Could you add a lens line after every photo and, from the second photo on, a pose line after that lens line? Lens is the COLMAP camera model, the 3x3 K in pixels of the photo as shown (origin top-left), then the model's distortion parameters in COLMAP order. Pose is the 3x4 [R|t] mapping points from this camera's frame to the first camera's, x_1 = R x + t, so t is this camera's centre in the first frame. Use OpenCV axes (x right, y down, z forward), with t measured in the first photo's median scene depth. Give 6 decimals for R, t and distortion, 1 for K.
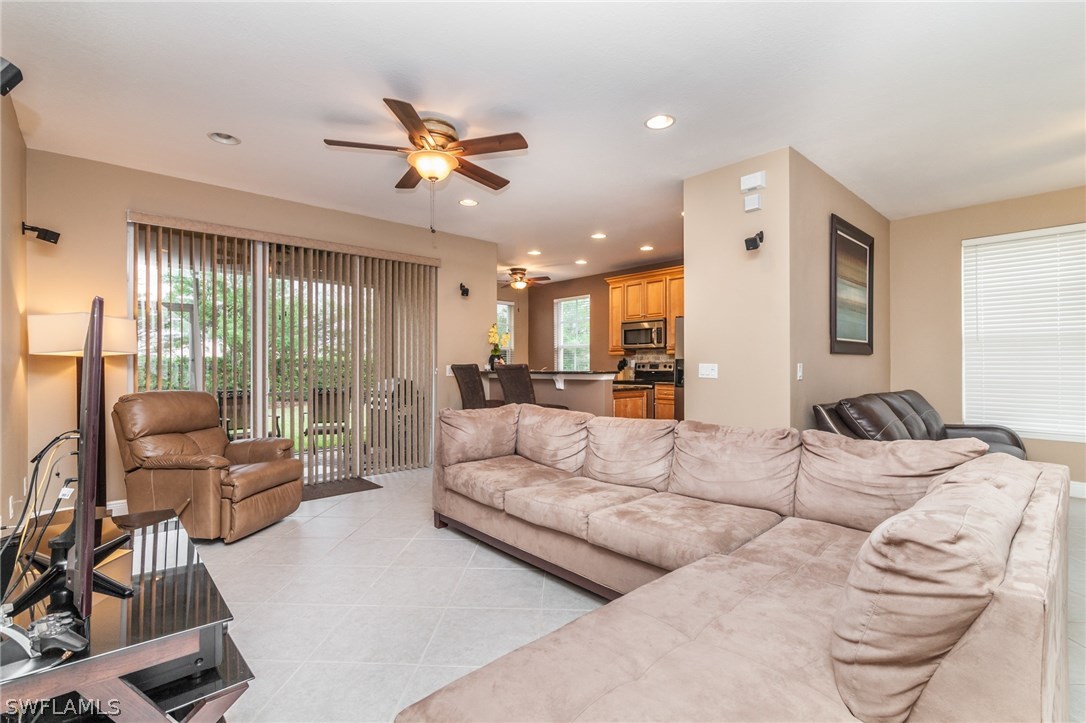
lens RADIAL K [[499.5, 0, 539.3], [0, 499.5, 362.3], [0, 0, 1]] dist [-0.002942, -0.000400]
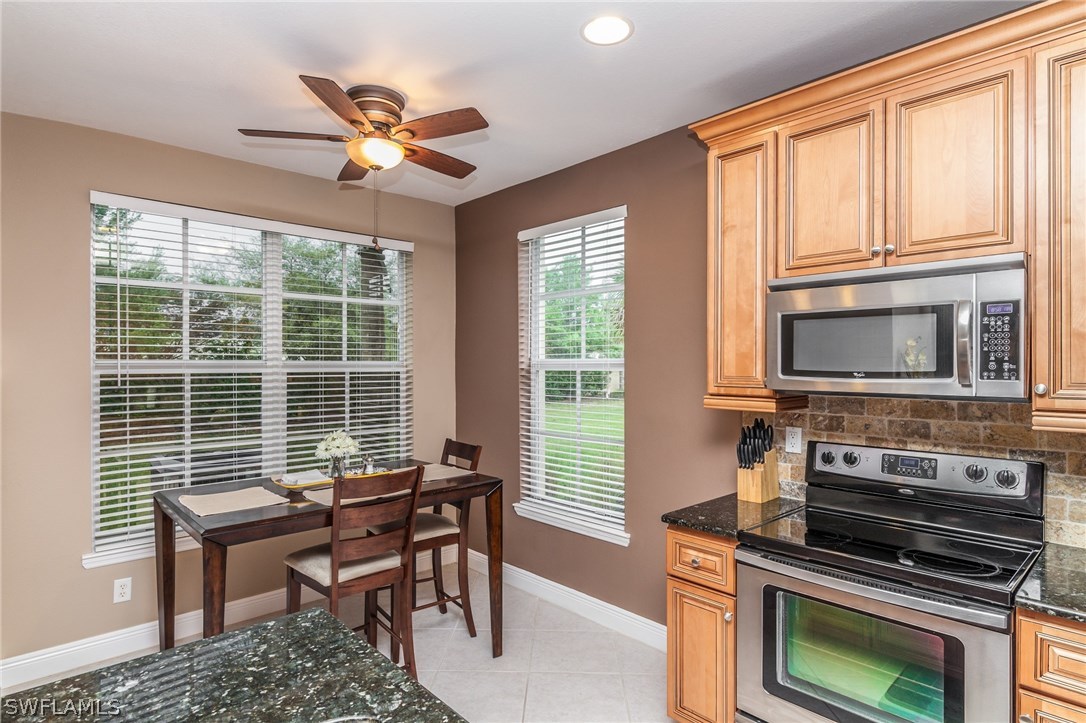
lens RADIAL K [[574.9, 0, 543.6], [0, 574.9, 365.2], [0, 0, 1]] dist [0.005324, 0.000671]
pose [[0.999974, -0.000392, 0.007163, 0.050546], [0.000347, 0.999980, 0.006255, -0.041086], [-0.007165, -0.006253, 0.999955, 0.706500]]
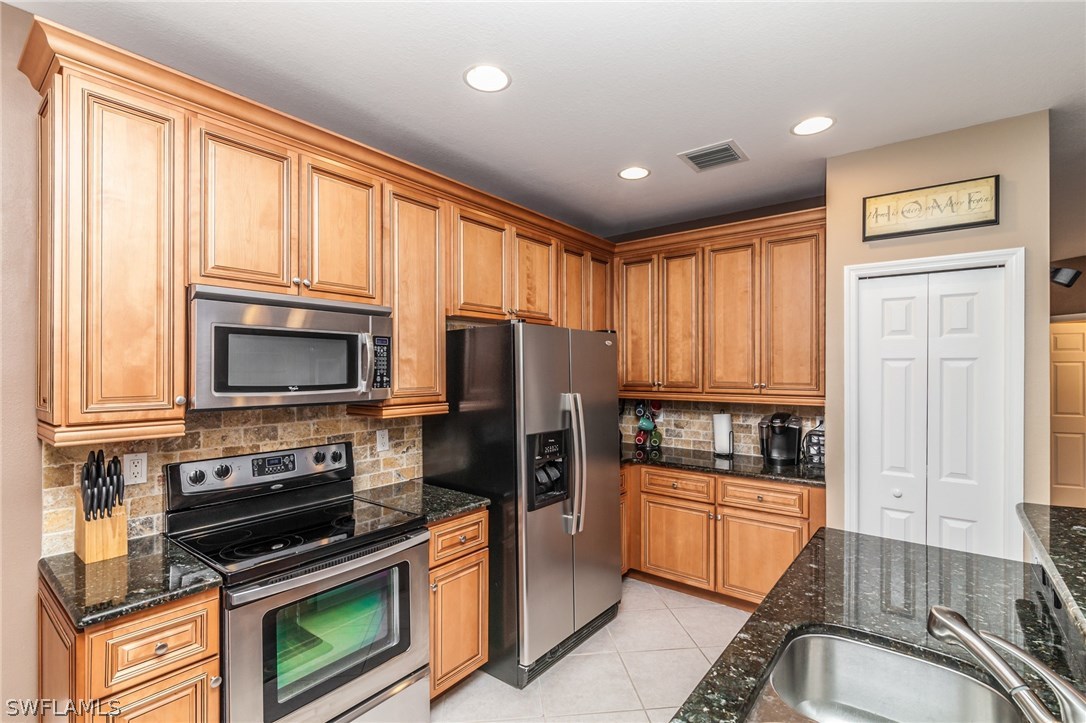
lens RADIAL K [[499.5, 0, 540.6], [0, 499.5, 368.4], [0, 0, 1]] dist [-0.002942, -0.000400]
pose [[-0.160907, 0.002675, 0.986966, -0.072052], [-0.003225, 0.999990, -0.003236, -0.044768], [-0.986964, -0.003704, -0.160896, 0.875936]]
